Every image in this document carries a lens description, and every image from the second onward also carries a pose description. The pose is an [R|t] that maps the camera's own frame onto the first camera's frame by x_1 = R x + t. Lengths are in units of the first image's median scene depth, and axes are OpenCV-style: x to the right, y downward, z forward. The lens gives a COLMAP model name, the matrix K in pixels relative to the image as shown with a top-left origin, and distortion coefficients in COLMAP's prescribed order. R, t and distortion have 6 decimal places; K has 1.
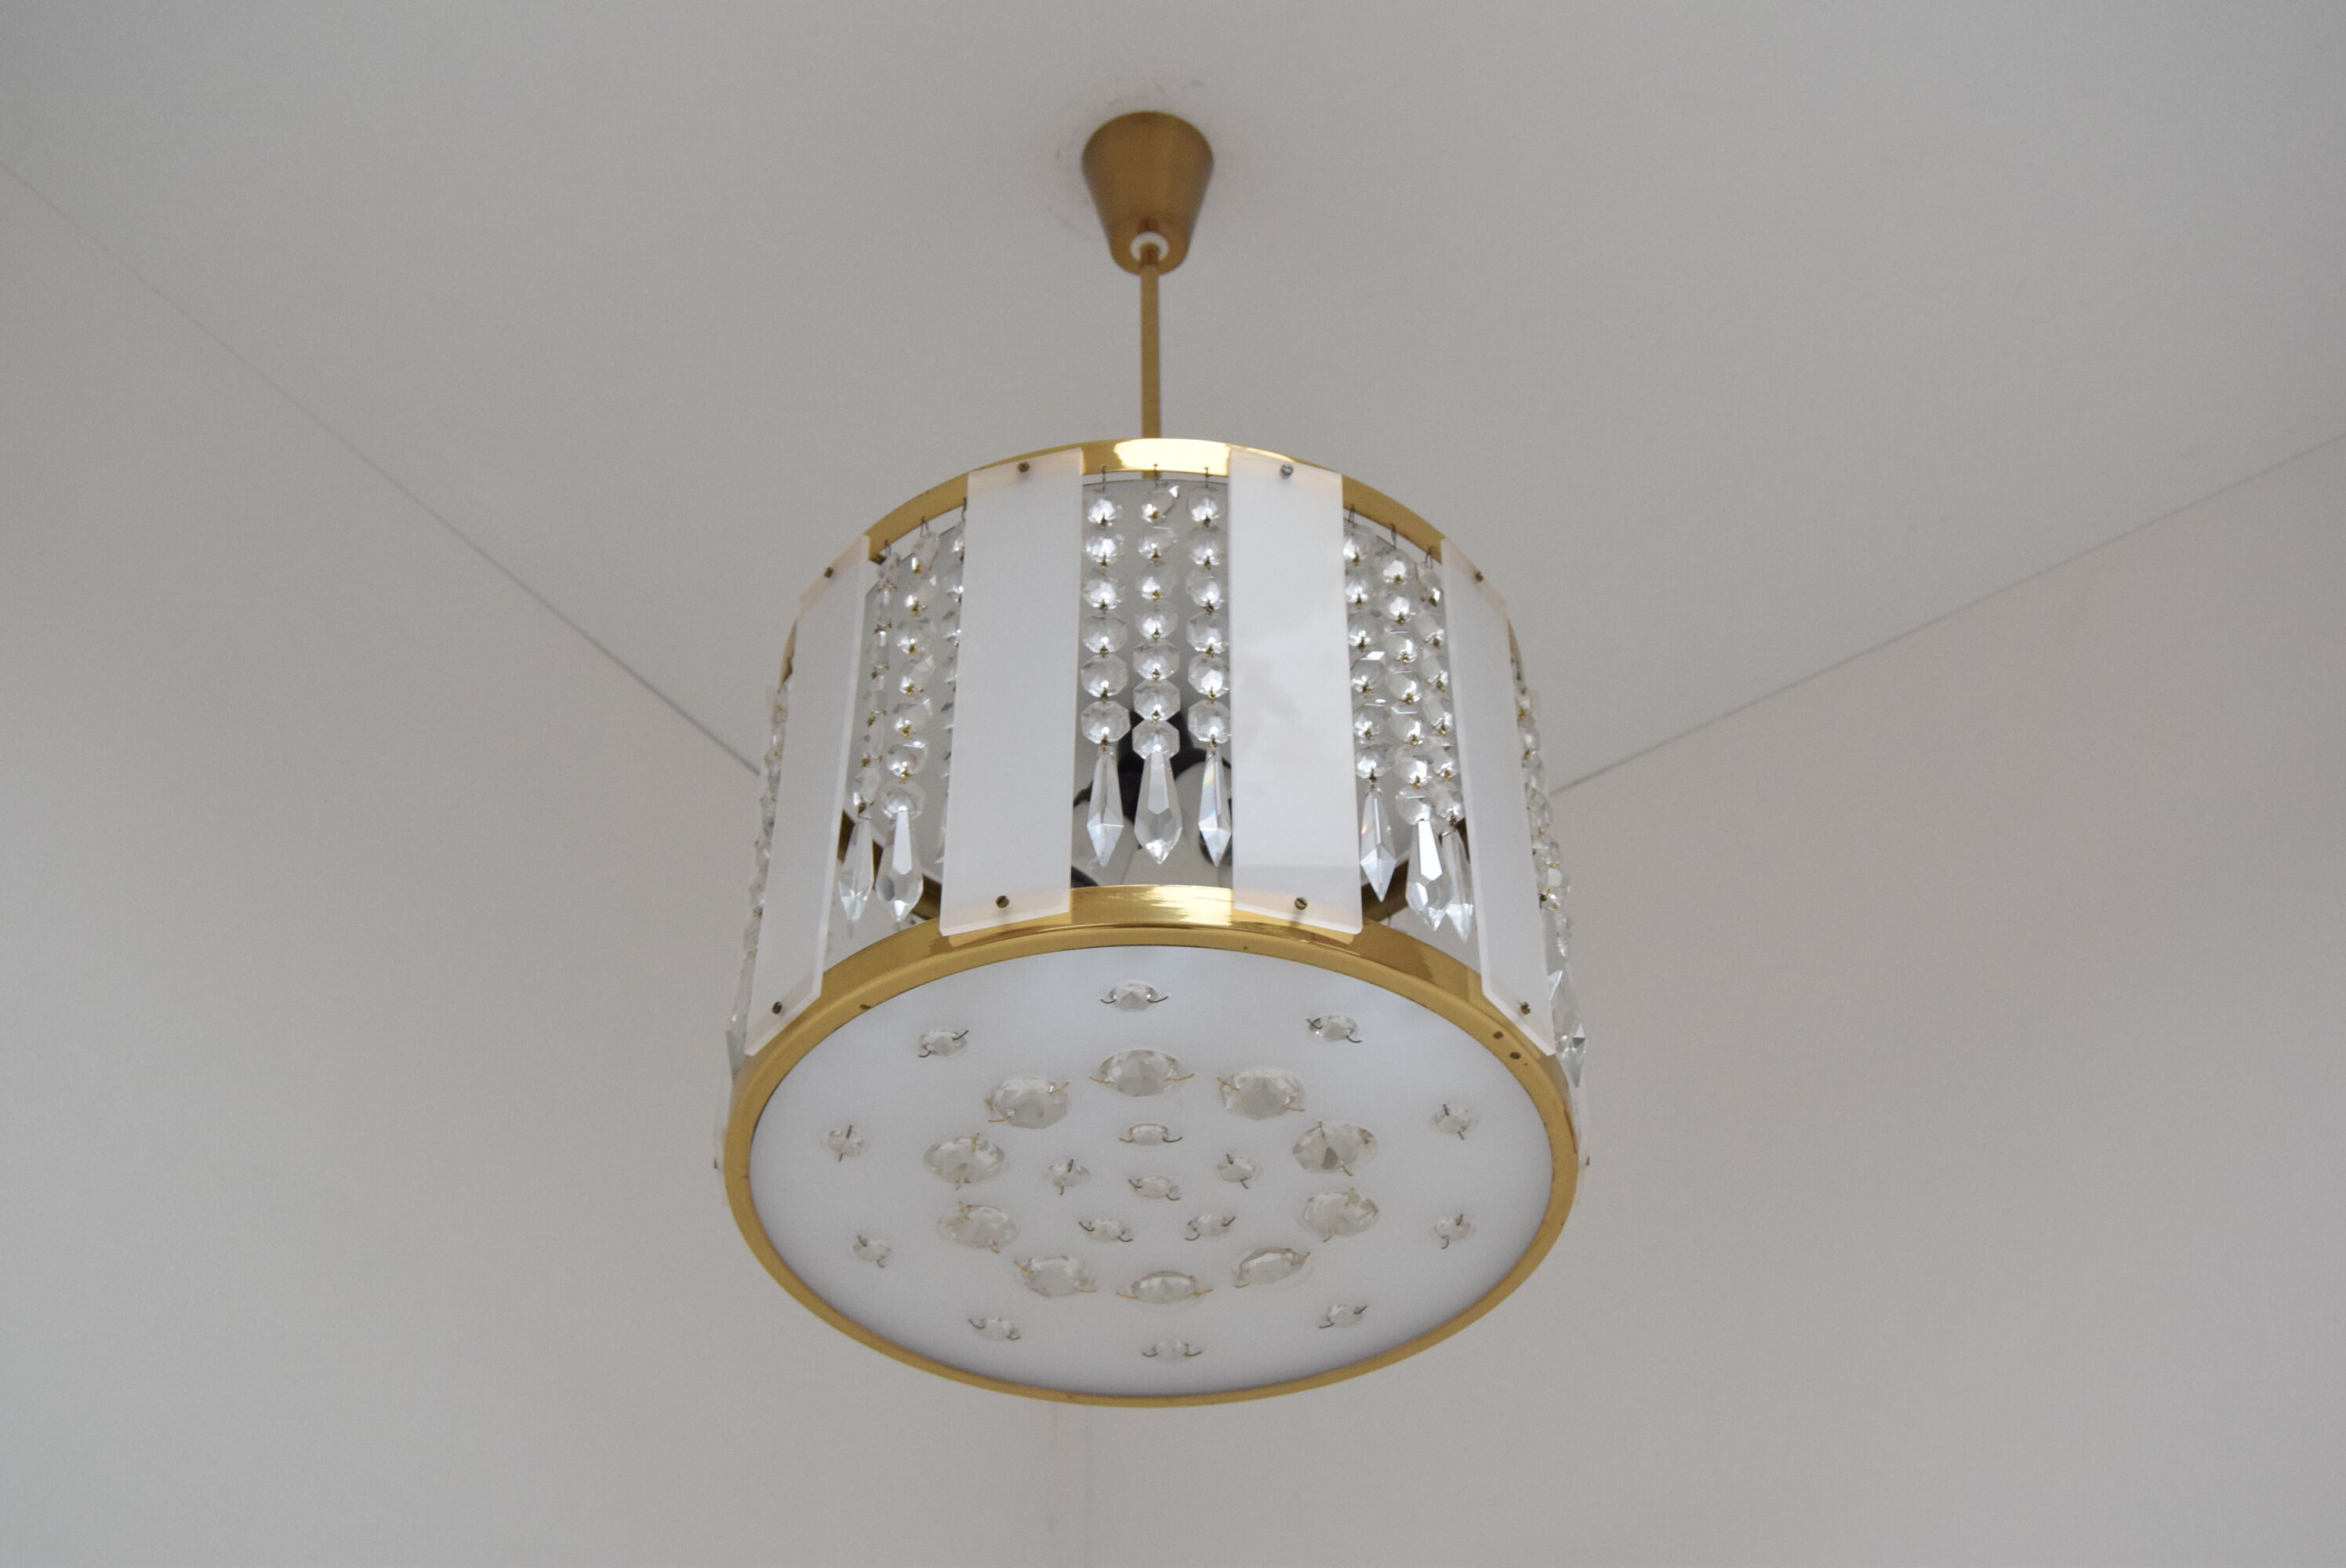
lens RADIAL K [[3146.6, 0, 1189.7], [0, 3146.6, 795.1], [0, 0, 1]] dist [0.038123, 0.000000]
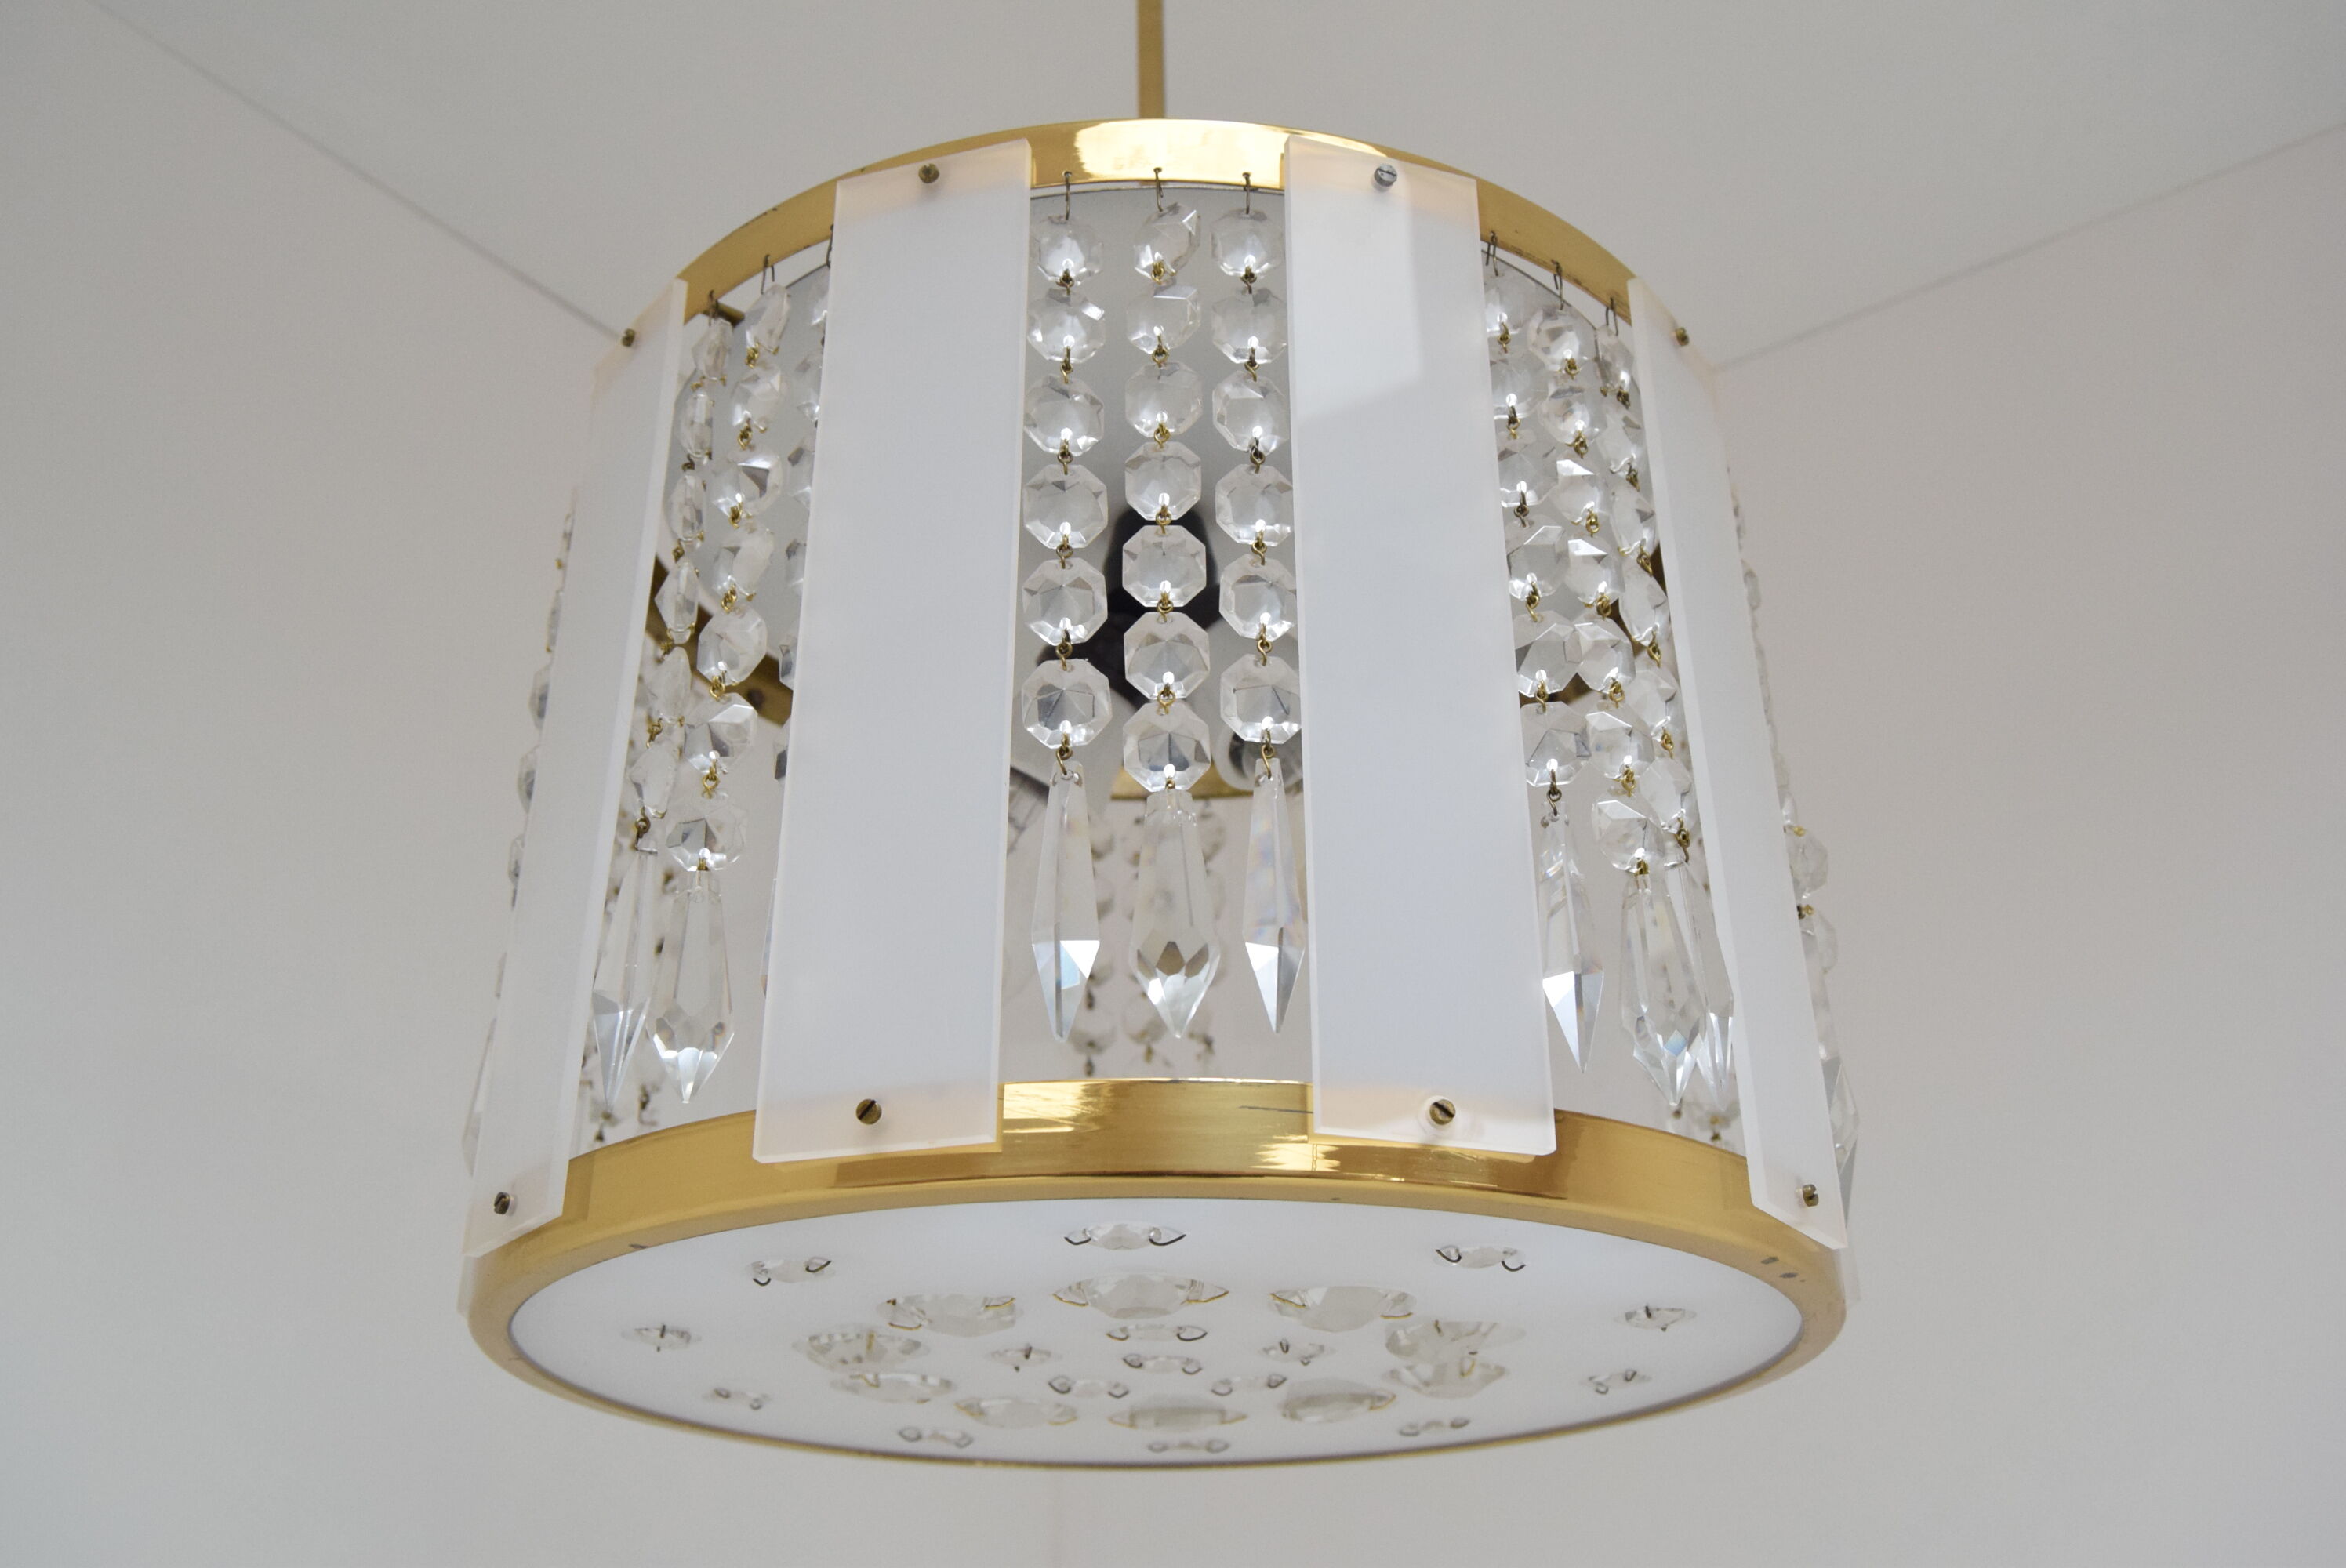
lens RADIAL K [[2187.6, 0, 1178.0], [0, 2187.6, 789.3], [0, 0, 1]] dist [-0.040975, 0.000000]
pose [[0.999986, -0.003498, -0.003992, -0.006023], [0.004398, 0.967121, 0.254278, -0.097920], [0.002971, -0.254292, 0.967123, 0.595808]]
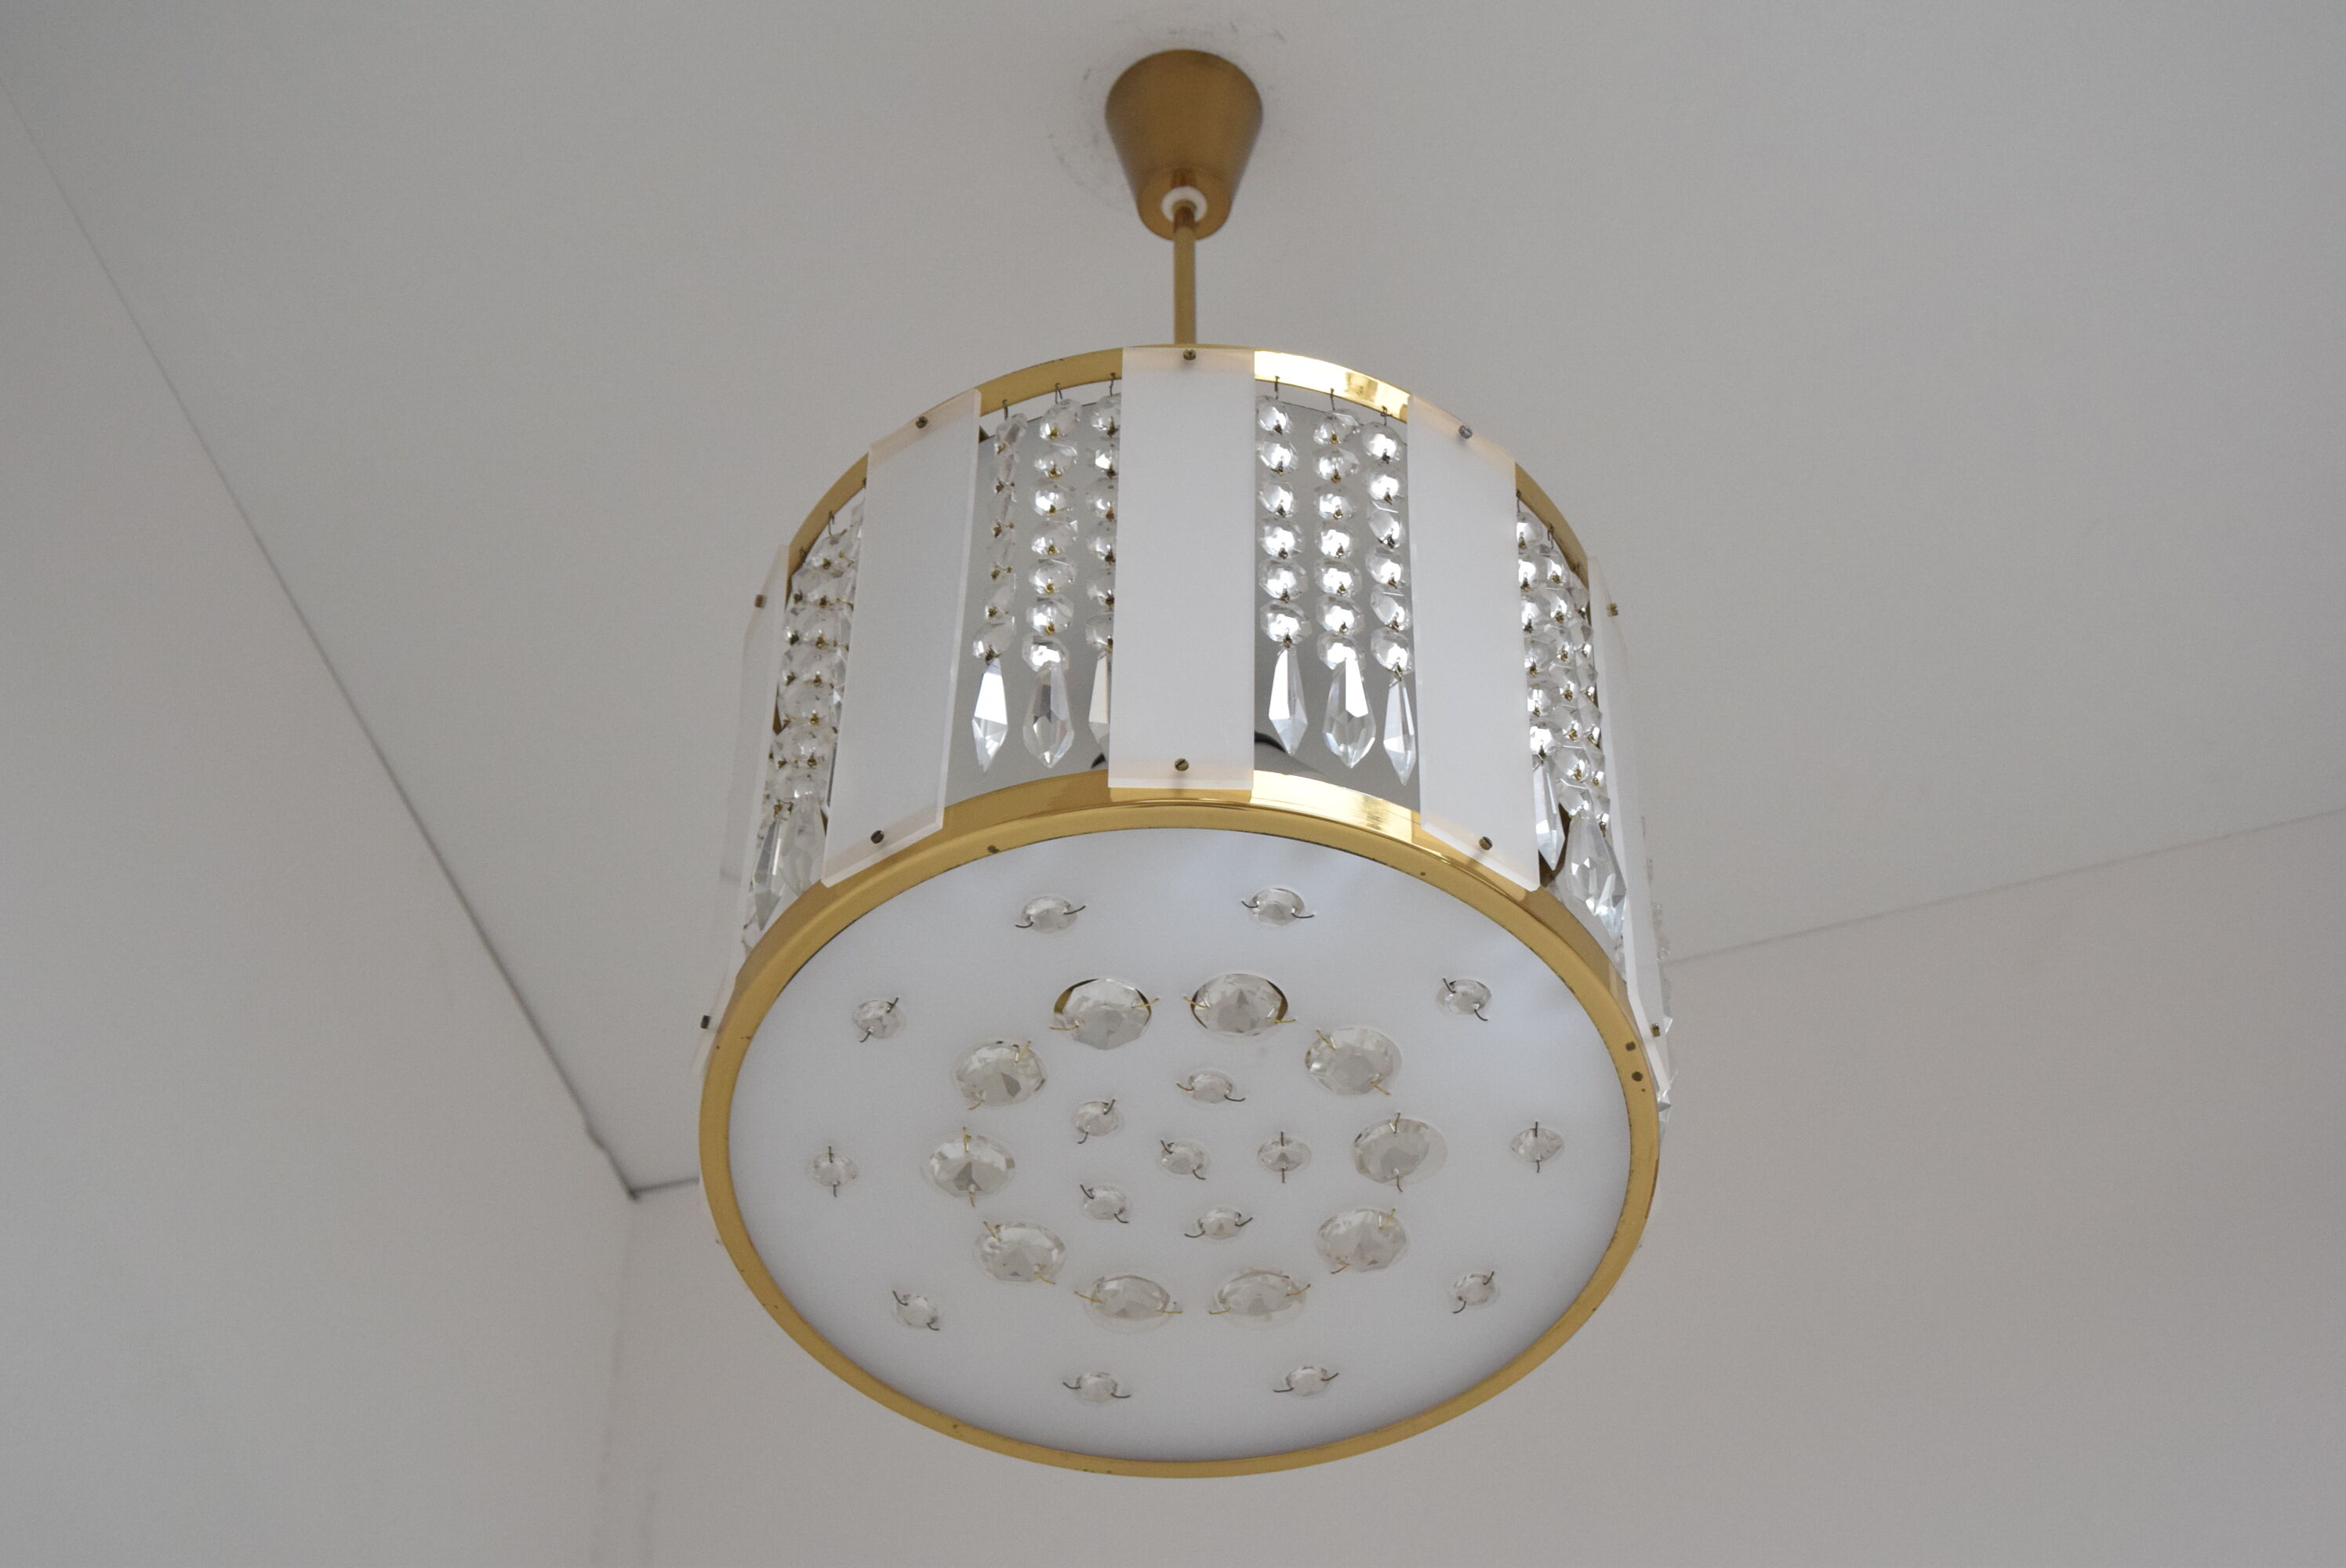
lens RADIAL K [[5263.7, 0, 1165.5], [0, 5263.7, 776.8], [0, 0, 1]] dist [-0.138055, 0.000000]
pose [[0.953416, 0.238304, 0.184956, -0.312209], [-0.211439, 0.965229, -0.153708, 0.246778], [-0.215154, 0.107441, 0.970652, -0.443619]]
